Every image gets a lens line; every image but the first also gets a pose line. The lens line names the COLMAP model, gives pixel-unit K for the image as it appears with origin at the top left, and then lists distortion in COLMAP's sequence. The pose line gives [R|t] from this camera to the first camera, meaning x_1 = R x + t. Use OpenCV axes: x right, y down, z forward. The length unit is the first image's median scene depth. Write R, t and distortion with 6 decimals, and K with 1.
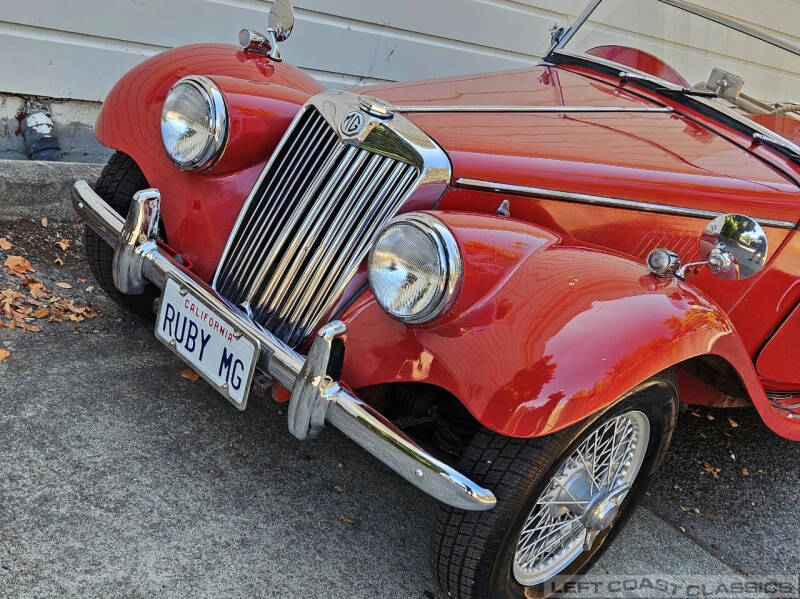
lens RADIAL K [[1066.1, 0, 385.7], [0, 1066.1, 304.3], [0, 0, 1]] dist [0.056658, -0.011472]
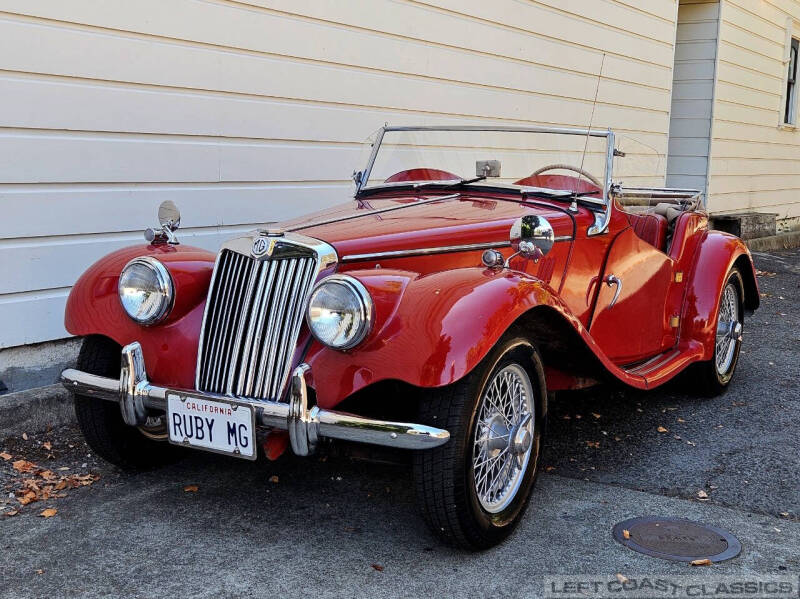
lens RADIAL K [[1089.6, 0, 360.4], [0, 1089.6, 303.1], [0, 0, 1]] dist [0.043692, 0.009468]
pose [[0.931230, -0.325232, 0.164425, -0.159177], [0.352929, 0.917293, -0.184433, 0.203206], [-0.090843, 0.229780, 0.968994, -0.384849]]
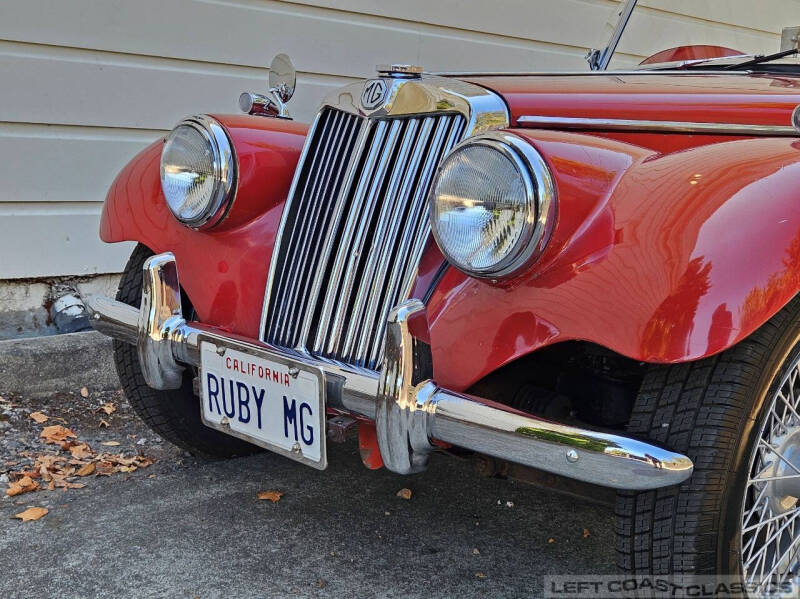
lens RADIAL K [[1060.3, 0, 374.6], [0, 1060.3, 317.8], [0, 0, 1]] dist [0.057363, 0.000550]
pose [[0.962972, -0.260701, -0.068699, -0.018083], [0.239679, 0.944512, -0.224613, 0.161407], [0.123443, 0.199830, 0.972024, 0.229336]]
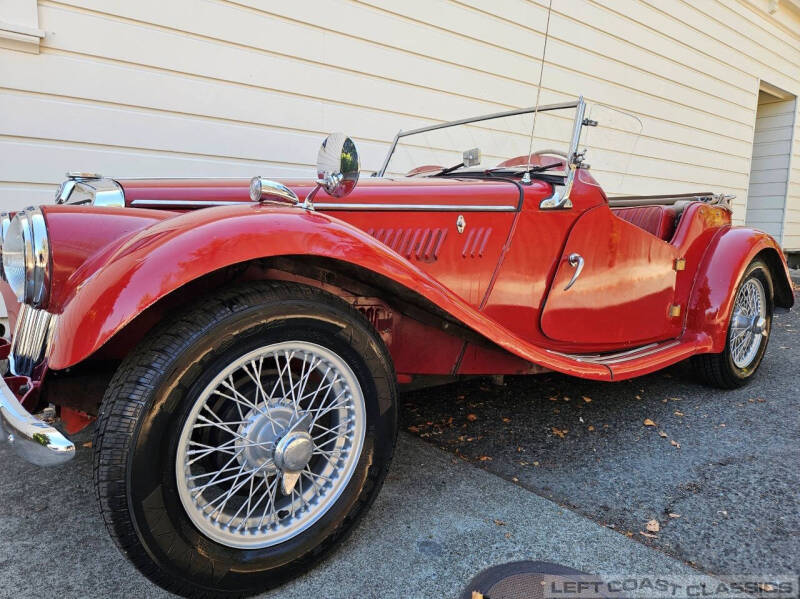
lens RADIAL K [[535.7, 0, 383.1], [0, 535.7, 298.5], [0, 0, 1]] dist [0.024204, 0.000070]
pose [[0.942680, -0.291865, -0.161771, 0.369872], [0.234579, 0.924383, -0.300814, 0.215457], [0.237336, 0.245623, 0.939862, 0.481509]]
